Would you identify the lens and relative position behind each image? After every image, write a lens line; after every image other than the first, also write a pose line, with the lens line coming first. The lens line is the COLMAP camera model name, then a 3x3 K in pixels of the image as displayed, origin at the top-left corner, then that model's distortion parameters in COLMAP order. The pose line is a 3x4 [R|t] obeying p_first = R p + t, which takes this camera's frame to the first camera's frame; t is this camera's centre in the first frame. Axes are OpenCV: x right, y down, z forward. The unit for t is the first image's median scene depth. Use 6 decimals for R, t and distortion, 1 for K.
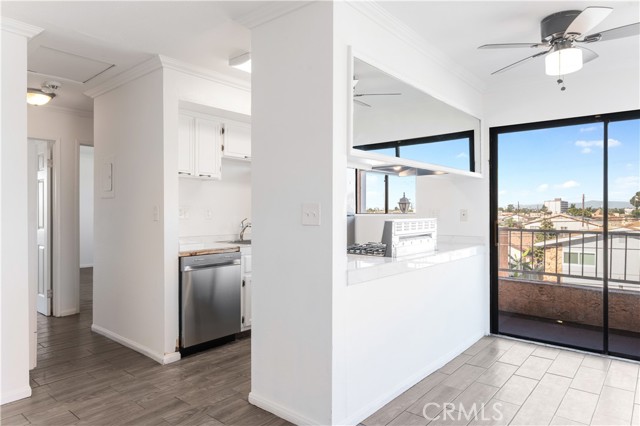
lens RADIAL K [[400.9, 0, 317.6], [0, 400.9, 211.0], [0, 0, 1]] dist [-0.003450, 0.002029]
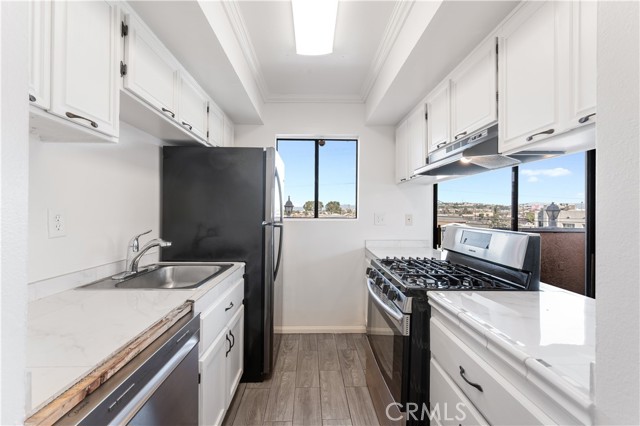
lens RADIAL K [[268.9, 0, 318.9], [0, 268.9, 210.7], [0, 0, 1]] dist [-0.001444, -0.000794]
pose [[0.742411, 0.008069, 0.669896, -0.295633], [-0.006177, 0.999967, -0.005199, -0.008670], [-0.669916, -0.000278, 0.742437, 0.706223]]
